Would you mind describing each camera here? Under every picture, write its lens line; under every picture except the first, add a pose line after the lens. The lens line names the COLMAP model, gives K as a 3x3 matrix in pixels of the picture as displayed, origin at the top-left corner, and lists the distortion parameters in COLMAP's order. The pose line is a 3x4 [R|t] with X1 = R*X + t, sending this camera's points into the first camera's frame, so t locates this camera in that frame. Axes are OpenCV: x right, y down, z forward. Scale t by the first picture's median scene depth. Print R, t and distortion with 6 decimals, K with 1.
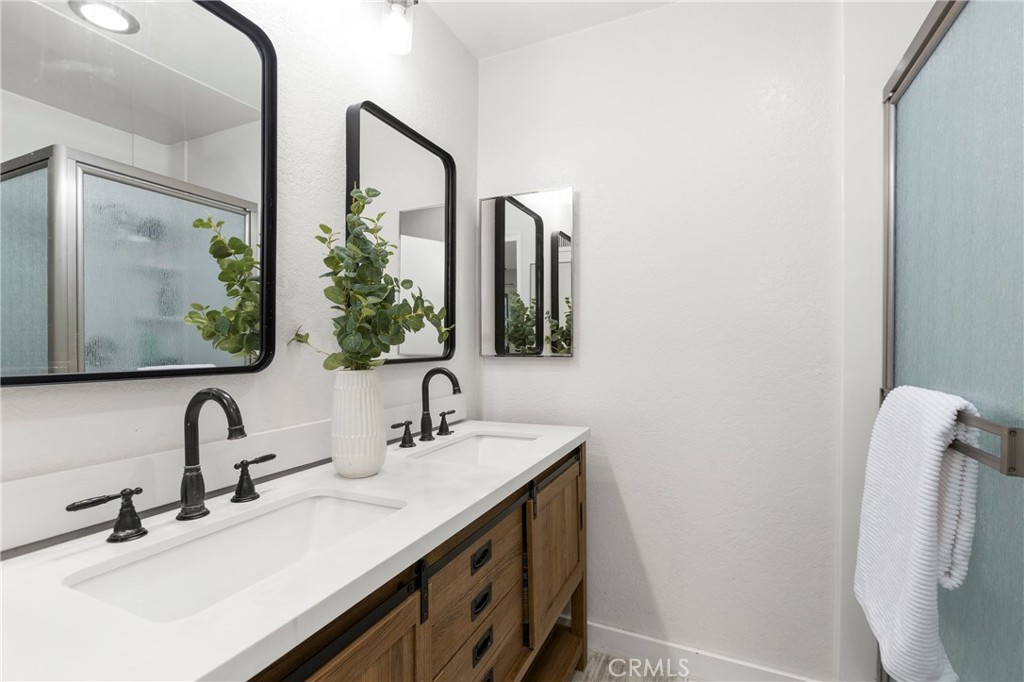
lens RADIAL K [[466.7, 0, 512.6], [0, 466.7, 350.9], [0, 0, 1]] dist [-0.000744, -0.000343]
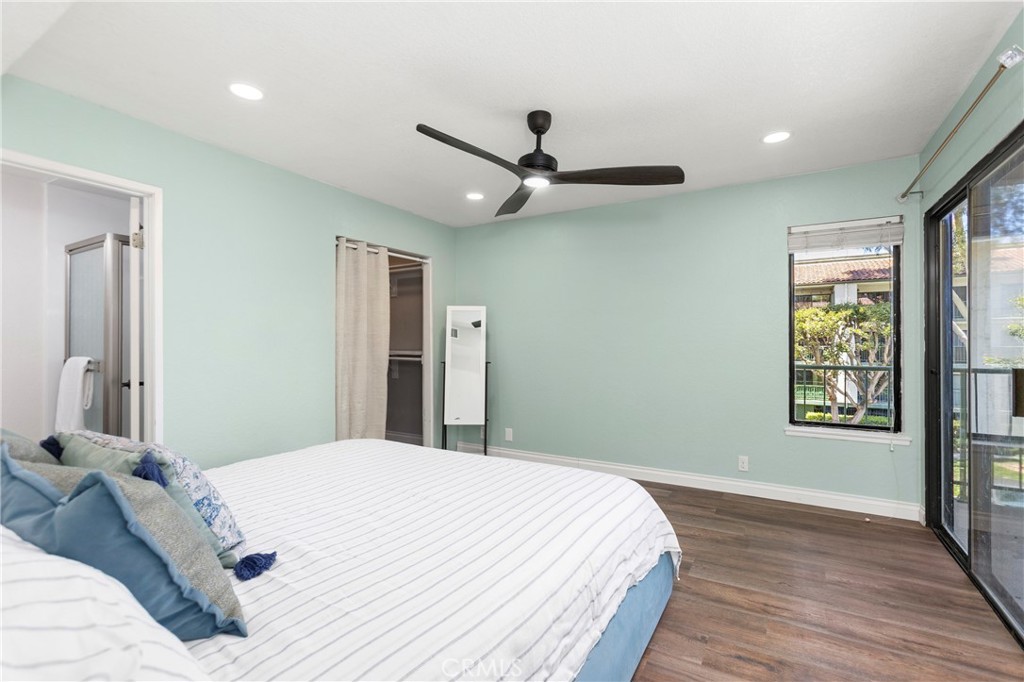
lens RADIAL K [[466.7, 0, 511.4], [0, 466.7, 342.3], [0, 0, 1]] dist [-0.000744, -0.000343]
pose [[0.116764, 0.004577, 0.993149, -1.820782], [0.011420, 0.999917, -0.005951, 0.031390], [-0.993094, 0.012036, 0.116702, -2.162529]]
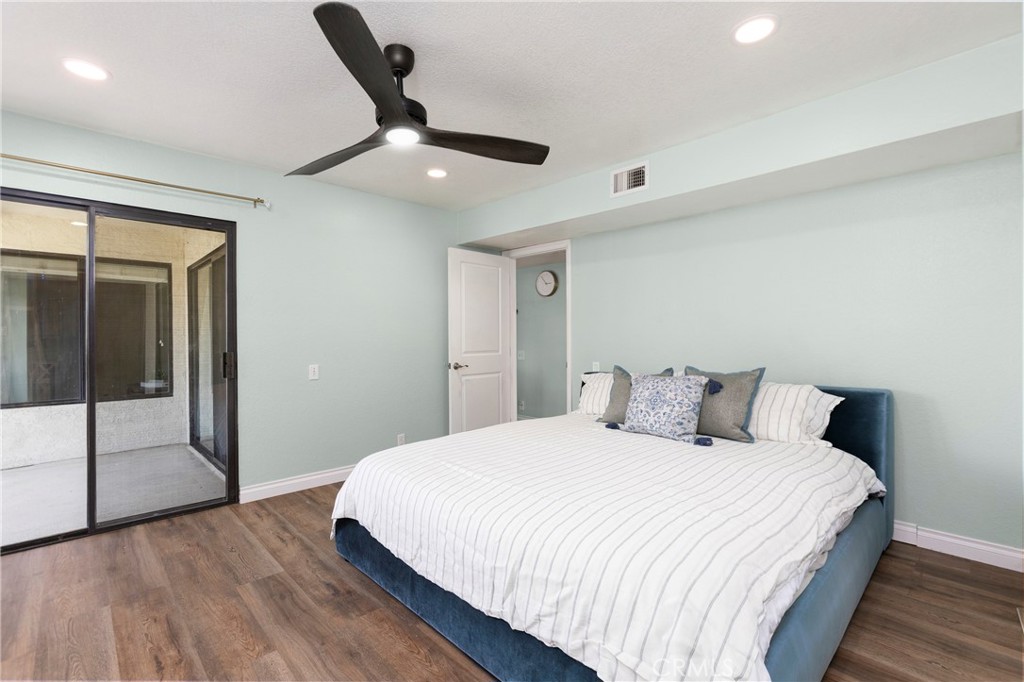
lens RADIAL K [[466.7, 0, 511.3], [0, 466.7, 336.2], [0, 0, 1]] dist [-0.000744, -0.000343]
pose [[-0.371038, 0.002293, -0.928615, 1.738835], [-0.005743, 0.999972, 0.004764, 0.012636], [0.928600, 0.007100, -0.371015, -1.040552]]
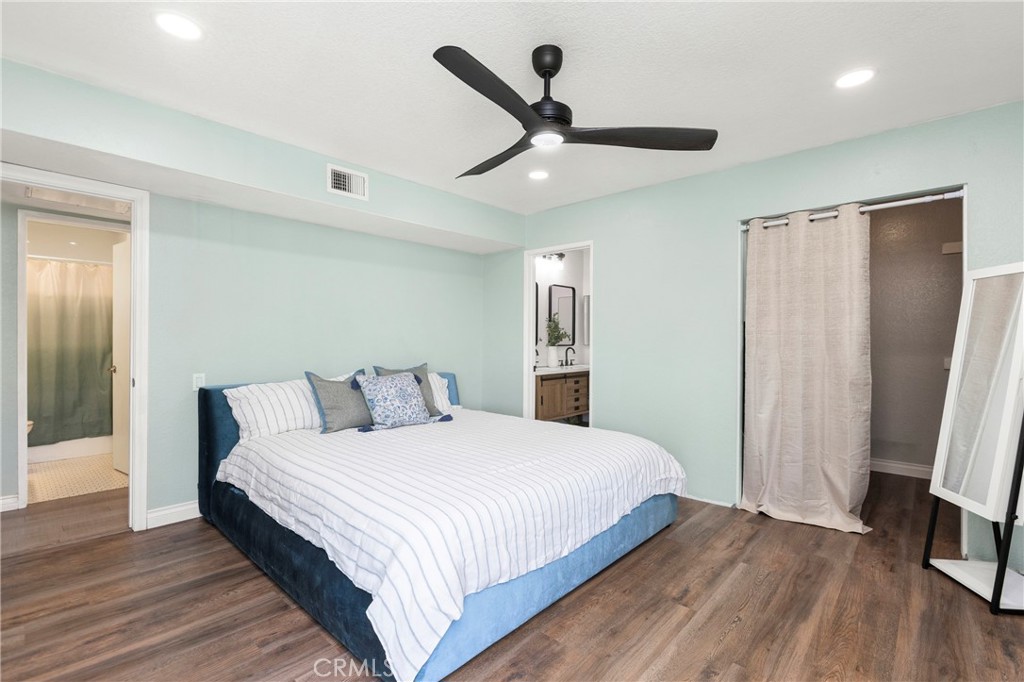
lens RADIAL K [[466.7, 0, 513.9], [0, 466.7, 342.9], [0, 0, 1]] dist [-0.000744, -0.000343]
pose [[0.956050, 0.007783, -0.293099, 0.689719], [-0.011291, 0.999883, -0.010278, 0.054798], [0.292985, 0.013136, 0.956027, -3.692168]]
